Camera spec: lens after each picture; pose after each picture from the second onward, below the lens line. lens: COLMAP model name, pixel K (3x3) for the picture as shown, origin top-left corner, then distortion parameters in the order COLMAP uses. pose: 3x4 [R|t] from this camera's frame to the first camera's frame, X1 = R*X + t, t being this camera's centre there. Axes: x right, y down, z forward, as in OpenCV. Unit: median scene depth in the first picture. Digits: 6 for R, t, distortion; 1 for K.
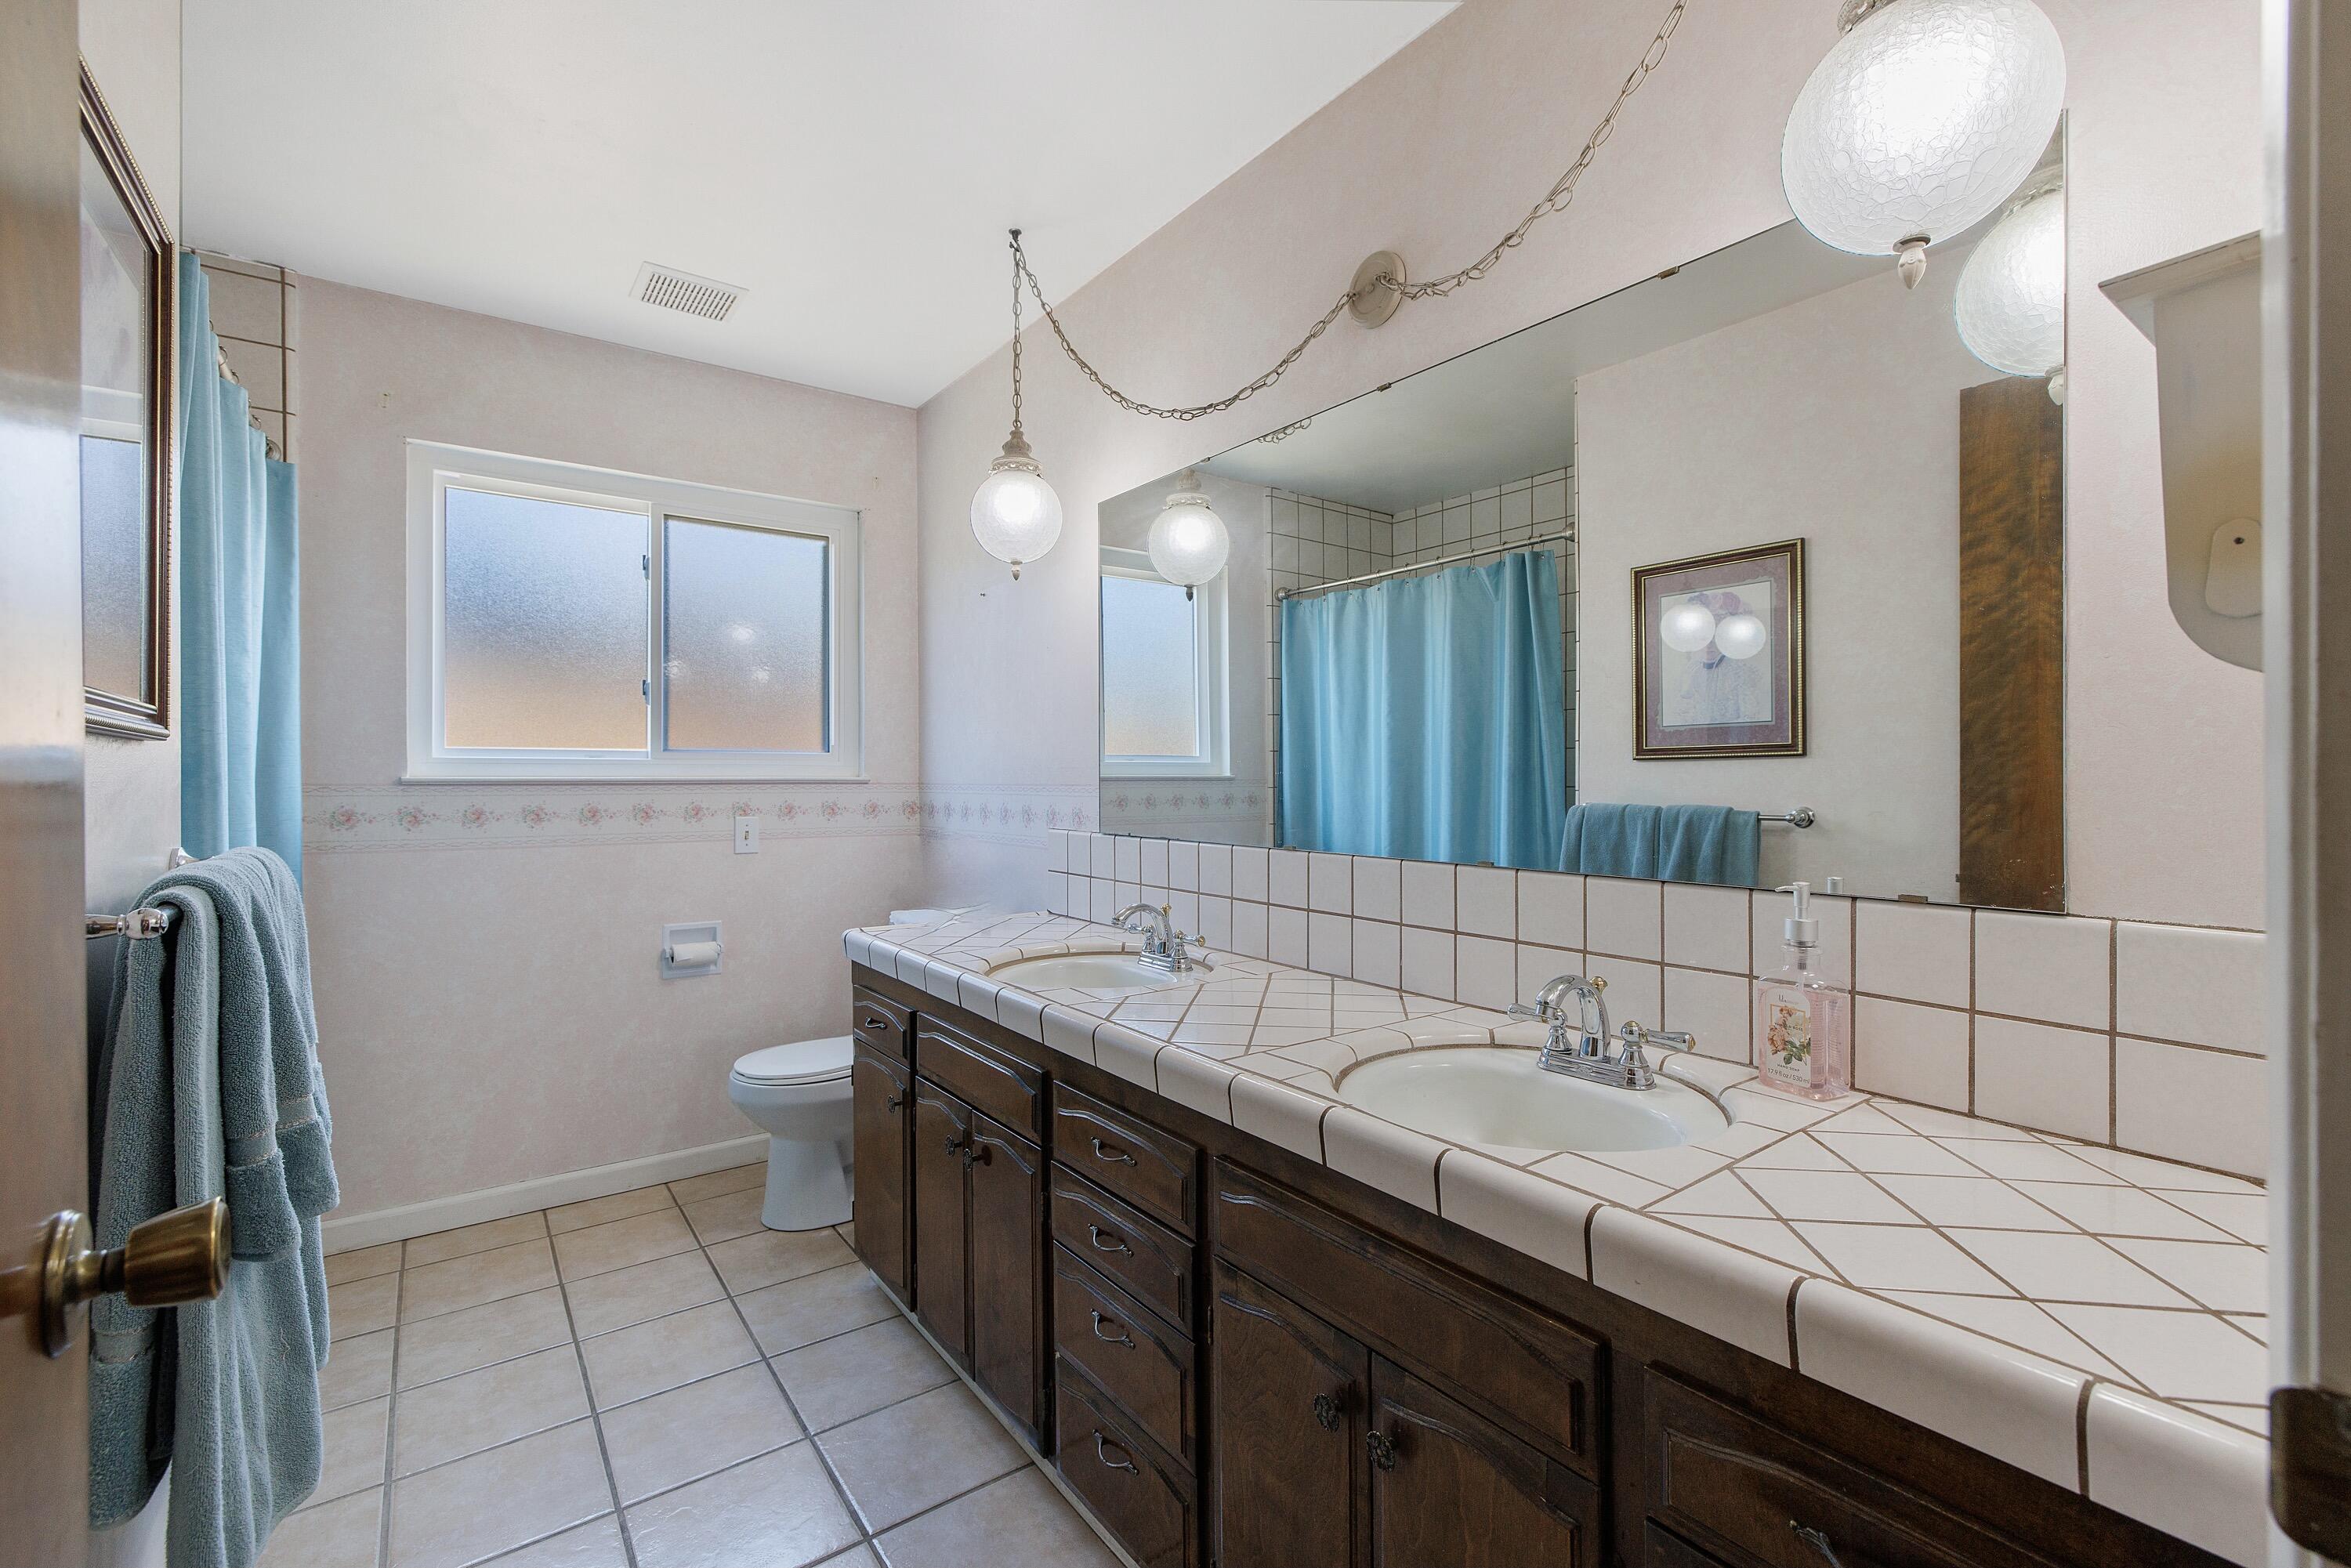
lens RADIAL K [[982.1, 0, 1168.1], [0, 982.1, 776.5], [0, 0, 1]] dist [0.000050, -0.000693]
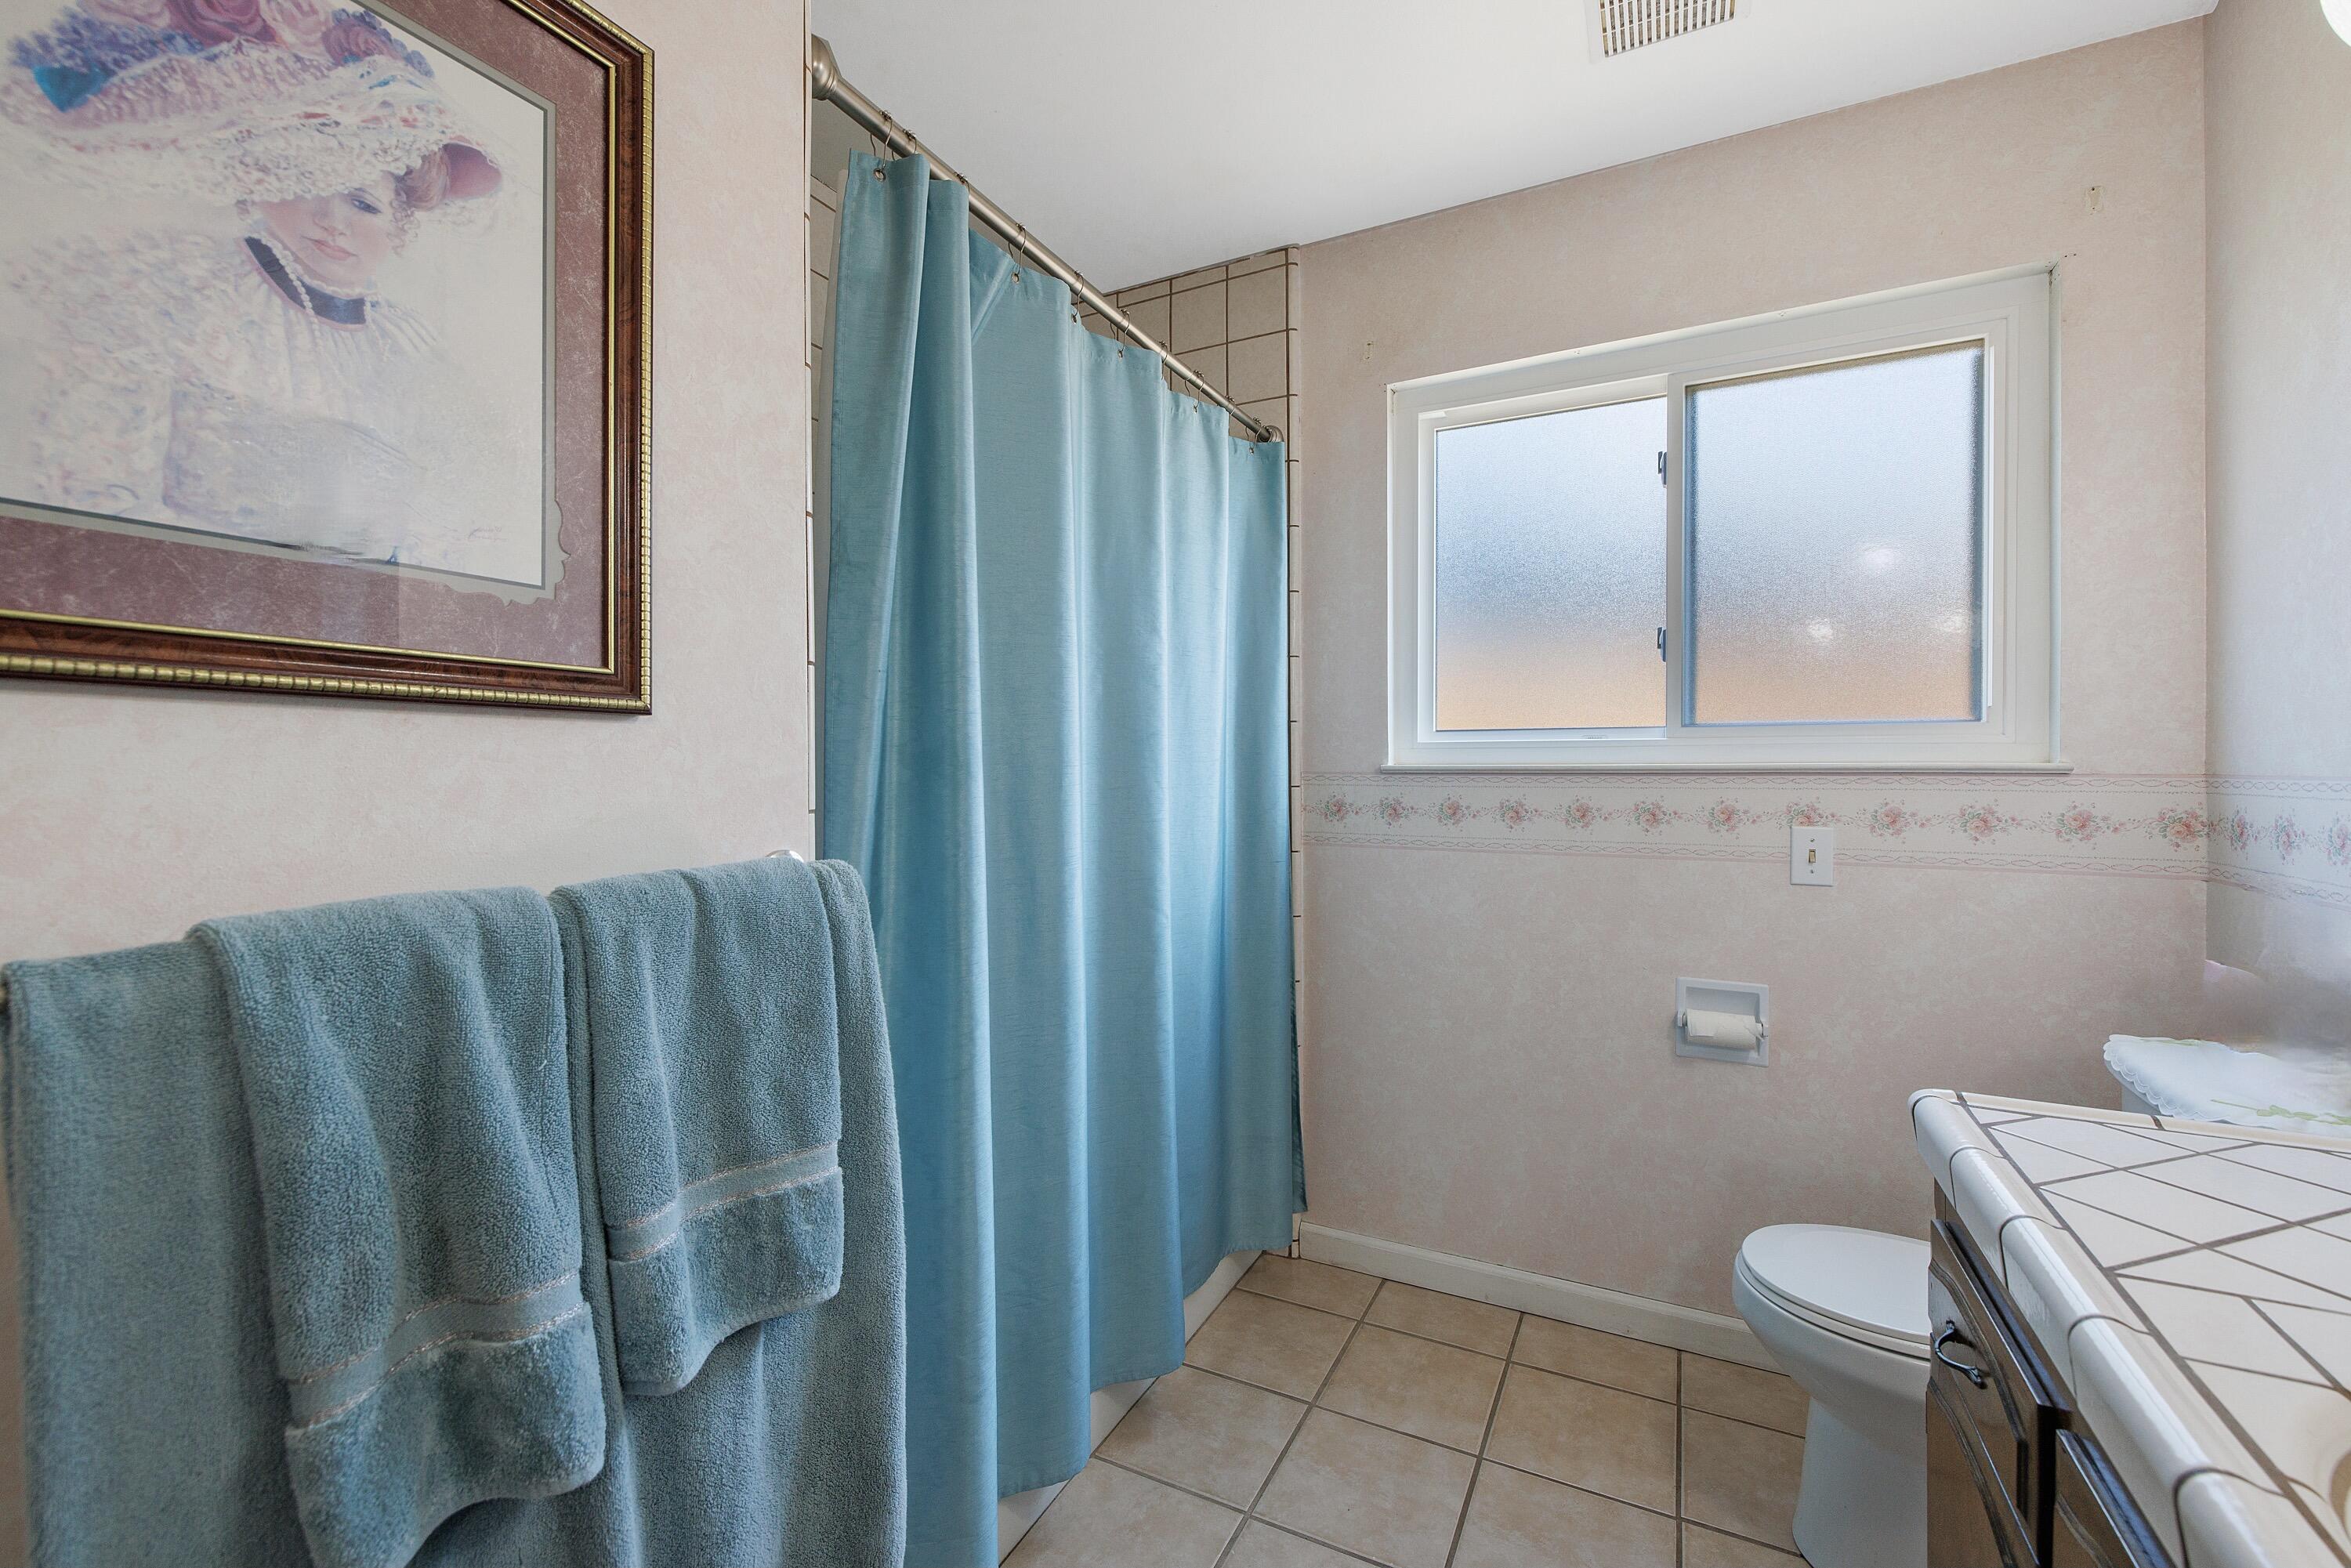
lens RADIAL K [[982.1, 0, 1168.1], [0, 982.1, 776.5], [0, 0, 1]] dist [0.000050, -0.000693]
pose [[0.451163, 0.006833, -0.892415, -0.058949], [0.002271, 0.999959, 0.008805, 0.002611], [0.892439, -0.005999, 0.451129, 0.370163]]
